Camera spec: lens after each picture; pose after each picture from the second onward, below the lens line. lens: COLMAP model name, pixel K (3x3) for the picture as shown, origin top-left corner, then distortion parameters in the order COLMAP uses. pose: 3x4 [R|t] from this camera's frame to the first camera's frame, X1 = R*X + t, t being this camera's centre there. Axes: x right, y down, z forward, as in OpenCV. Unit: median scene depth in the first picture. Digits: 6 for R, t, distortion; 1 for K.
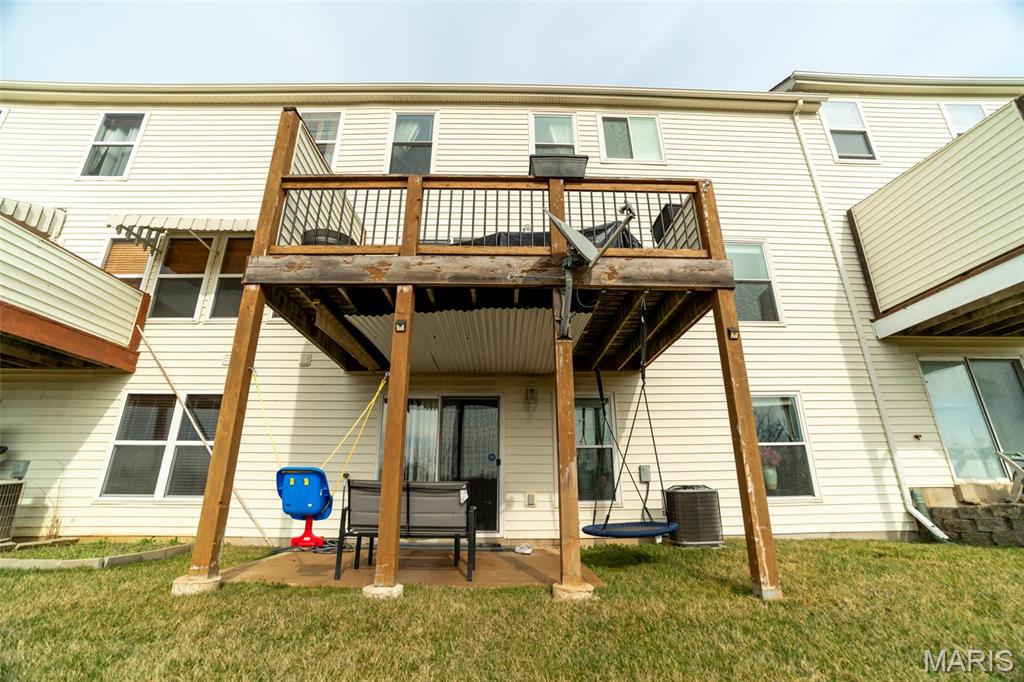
lens RADIAL K [[452.4, 0, 512.0], [0, 452.4, 341.0], [0, 0, 1]] dist [-0.081948, 0.033445]
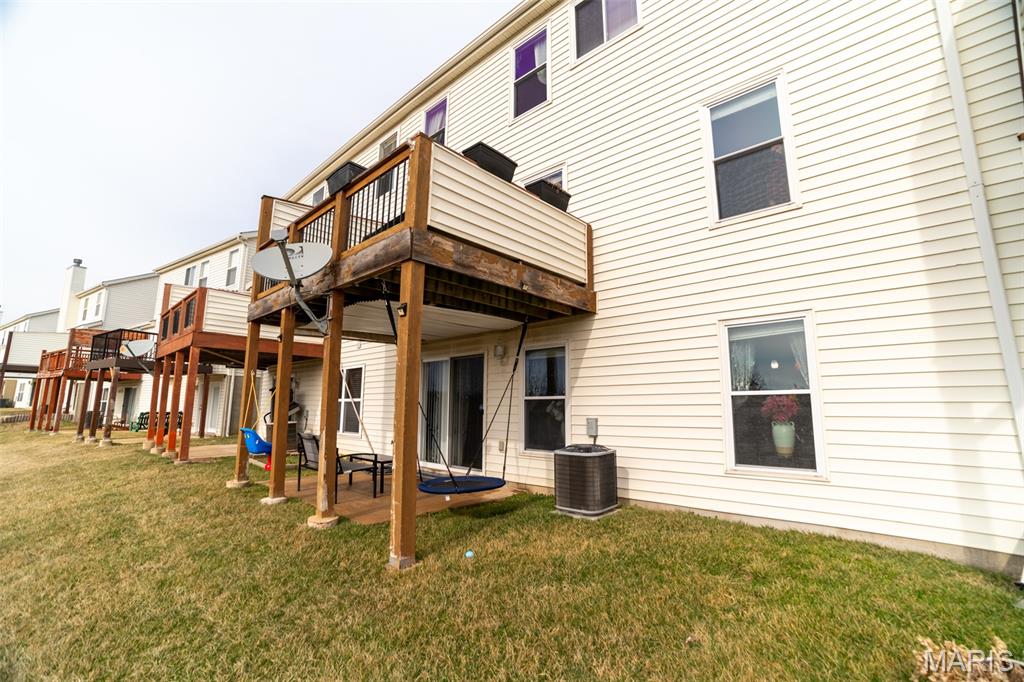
lens RADIAL K [[452.4, 0, 512.0], [0, 452.4, 341.0], [0, 0, 1]] dist [-0.081948, 0.033445]
pose [[0.721731, -0.097656, -0.685250, 0.836435], [0.216519, 0.972167, 0.089500, 0.008422], [0.657437, -0.212964, 0.722788, 0.268888]]
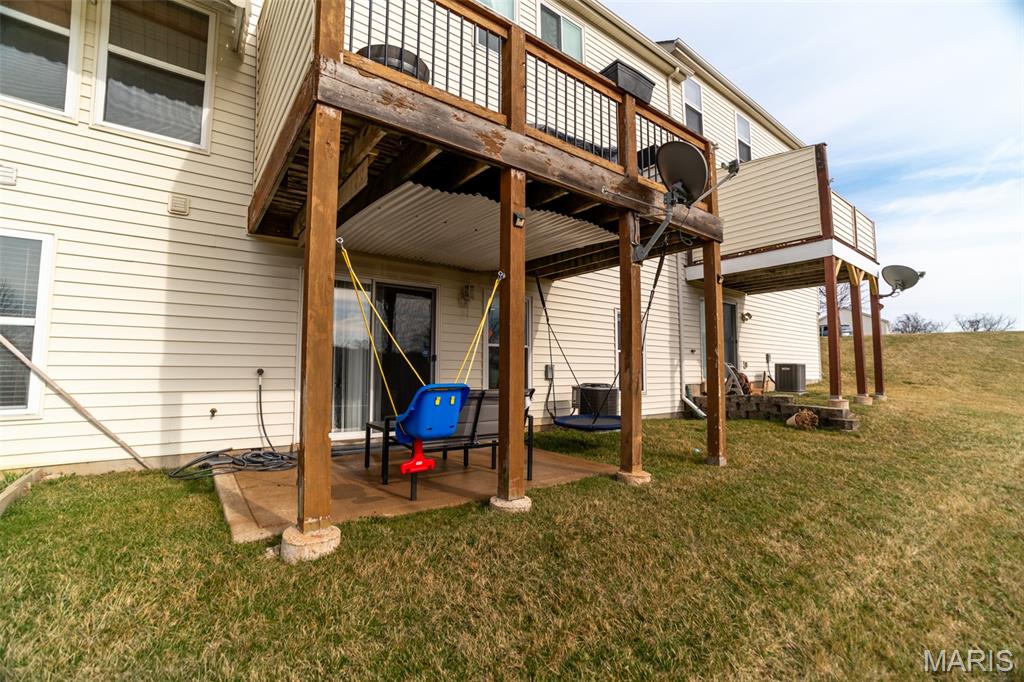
lens RADIAL K [[452.4, 0, 512.0], [0, 452.4, 341.0], [0, 0, 1]] dist [-0.081948, 0.033445]
pose [[0.806792, 0.046076, 0.589036, -0.474800], [-0.196418, 0.961168, 0.193845, 0.015484], [-0.557231, -0.272090, 0.784513, 0.166920]]
